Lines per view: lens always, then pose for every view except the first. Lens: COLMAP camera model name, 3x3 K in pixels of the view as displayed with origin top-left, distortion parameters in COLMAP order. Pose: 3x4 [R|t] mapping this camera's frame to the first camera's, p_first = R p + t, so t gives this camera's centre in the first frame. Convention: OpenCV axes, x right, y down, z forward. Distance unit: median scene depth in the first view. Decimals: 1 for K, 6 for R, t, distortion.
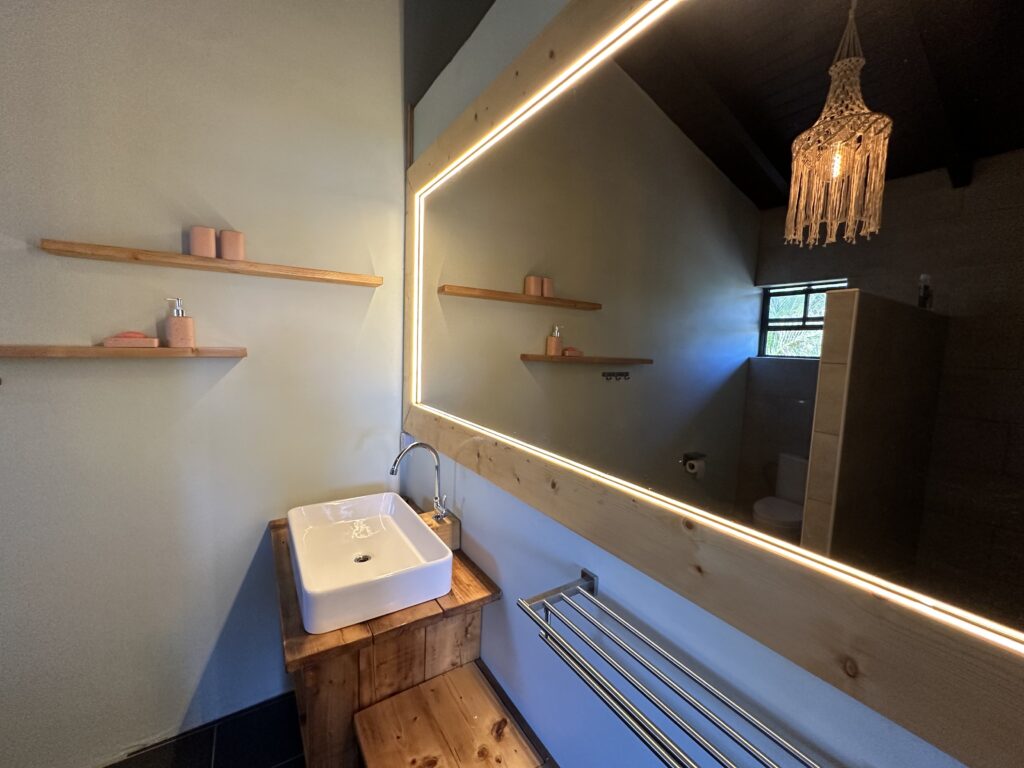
lens RADIAL K [[408.1, 0, 512.9], [0, 408.1, 382.5], [0, 0, 1]] dist [-0.000998, -0.000785]
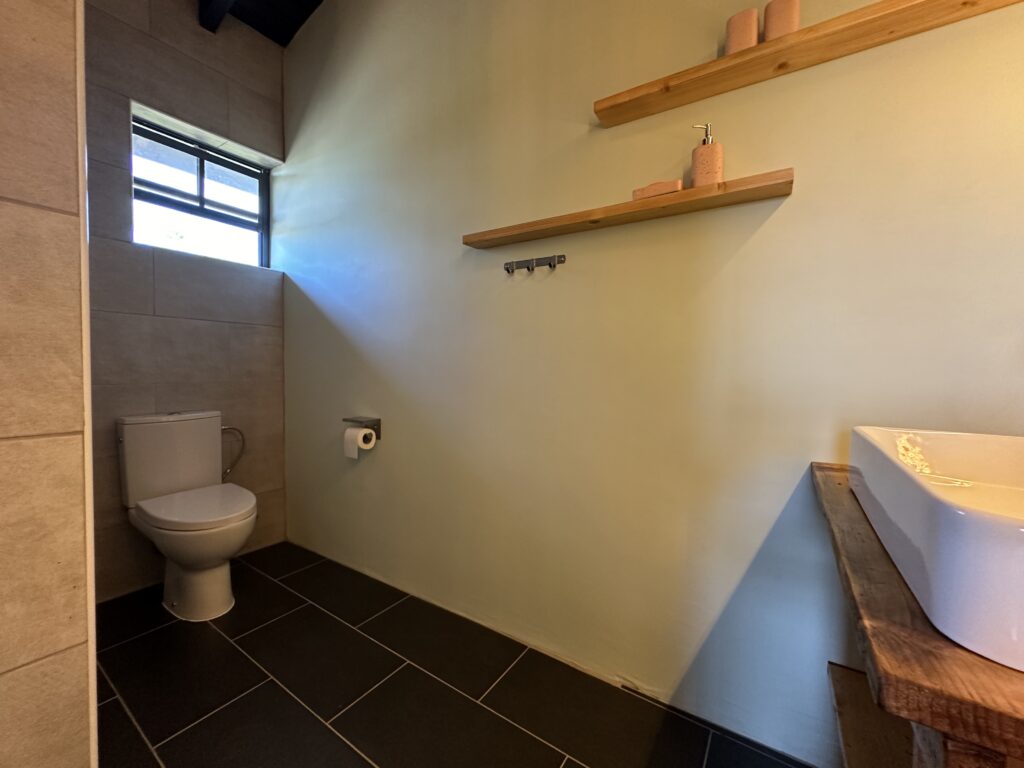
lens RADIAL K [[410.7, 0, 512.2], [0, 410.7, 382.1], [0, 0, 1]] dist [-0.002292, 0.000269]
pose [[0.407185, 0.008452, -0.913307, -0.255286], [-0.087409, 0.995728, -0.029755, 0.331808], [0.909154, 0.091947, 0.406184, 0.388578]]
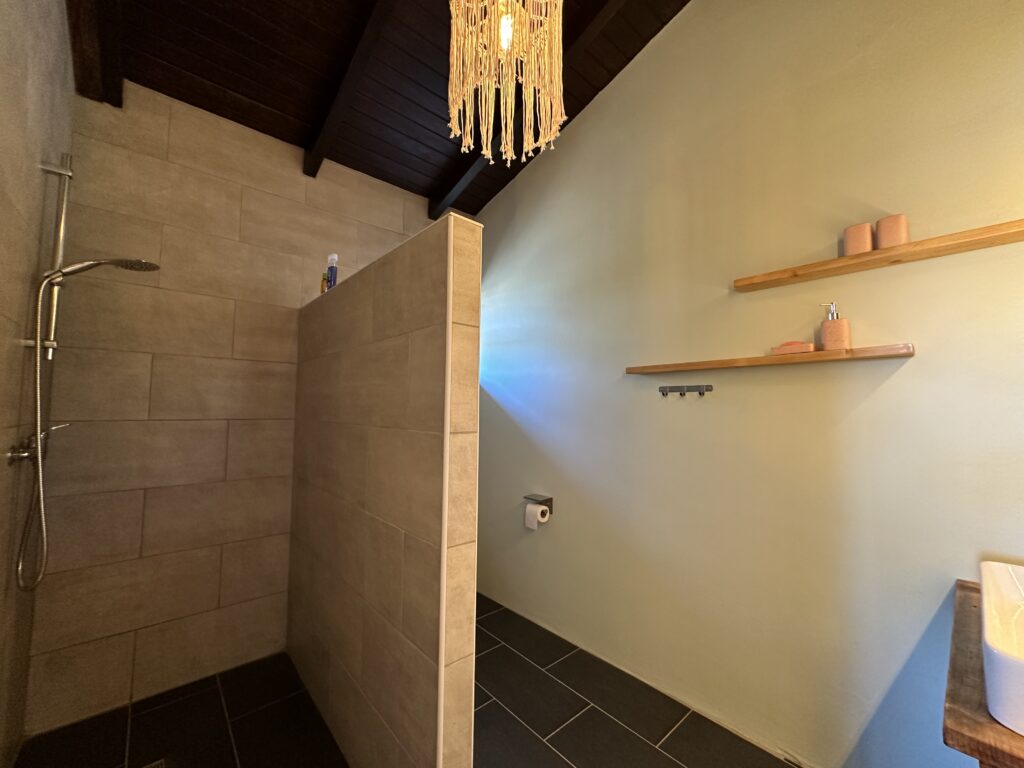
lens RADIAL K [[408.1, 0, 512.9], [0, 408.1, 382.5], [0, 0, 1]] dist [-0.000998, -0.000785]
pose [[0.158161, -0.094685, -0.982863, 0.033674], [-0.096073, 0.989193, -0.110755, 0.178180], [0.982728, 0.111943, 0.147355, 0.085980]]
